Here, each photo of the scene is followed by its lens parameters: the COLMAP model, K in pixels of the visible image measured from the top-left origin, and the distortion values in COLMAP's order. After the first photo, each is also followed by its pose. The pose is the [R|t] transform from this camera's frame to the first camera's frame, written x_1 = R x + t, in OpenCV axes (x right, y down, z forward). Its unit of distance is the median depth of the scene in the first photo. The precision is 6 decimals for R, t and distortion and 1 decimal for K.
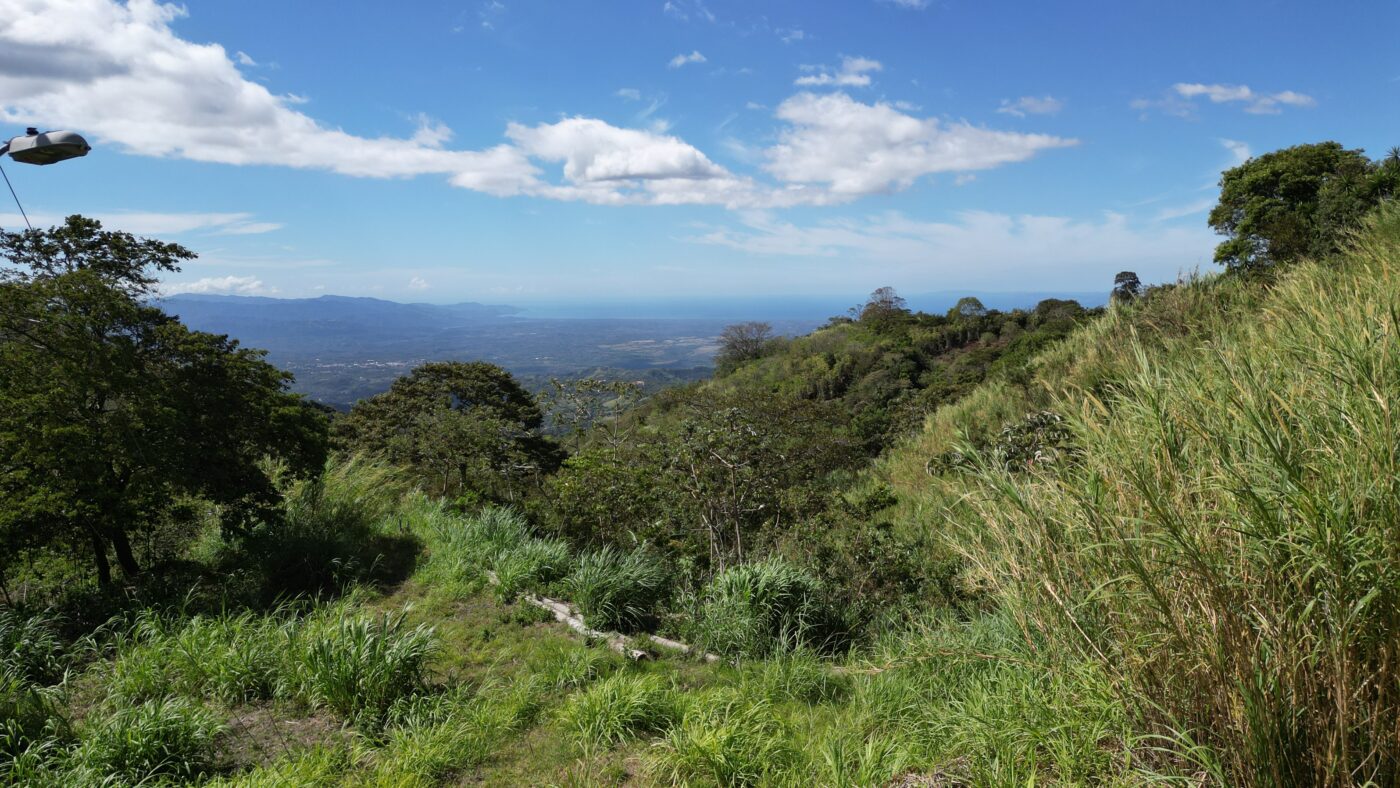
lens RADIAL K [[983.2, 0, 703.7], [0, 983.2, 384.5], [0, 0, 1]] dist [0.052803, -0.070470]
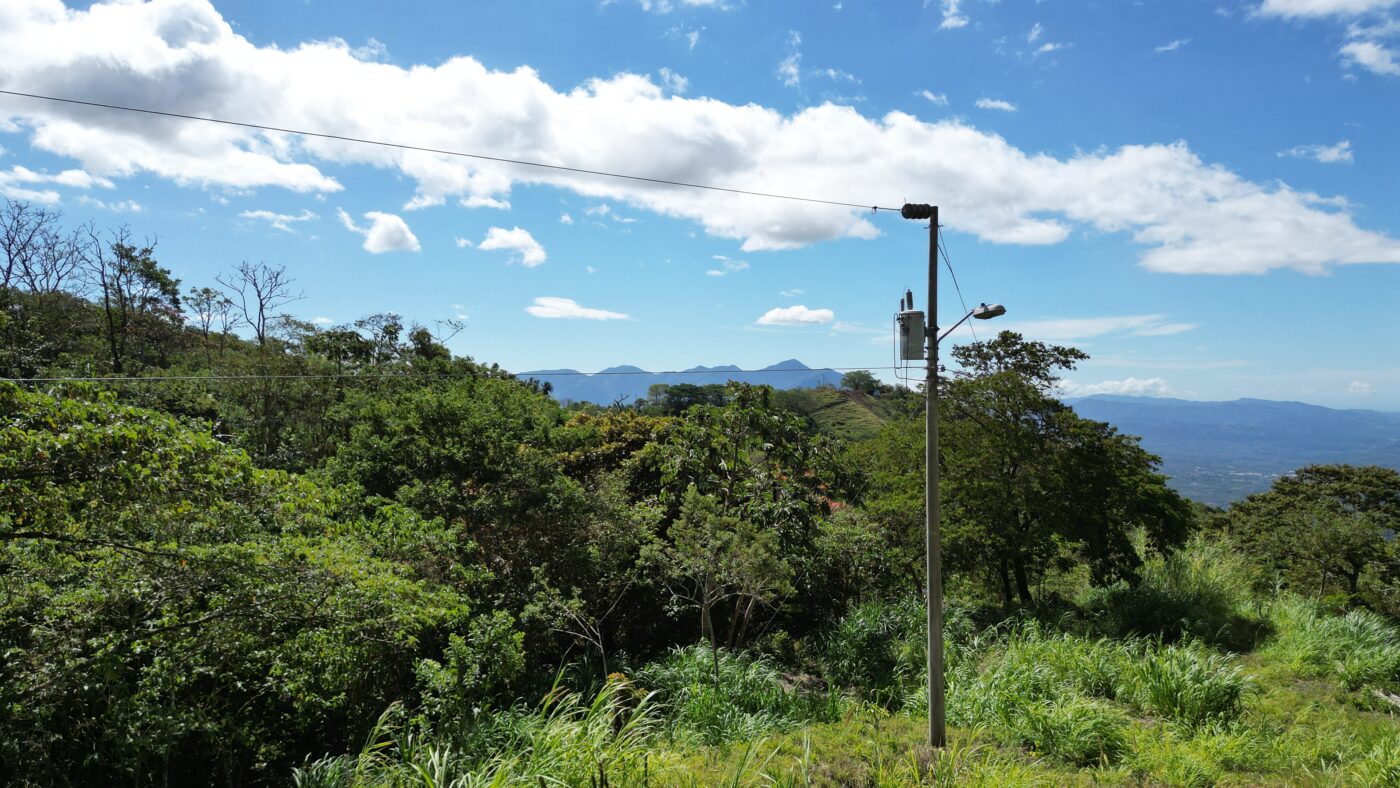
lens RADIAL K [[983.2, 0, 703.7], [0, 983.2, 384.5], [0, 0, 1]] dist [0.052803, -0.070470]
pose [[0.653276, 0.008362, -0.757073, 0.123950], [-0.085891, 0.994302, -0.063133, 0.024309], [0.752232, 0.106269, 0.650272, -0.186681]]
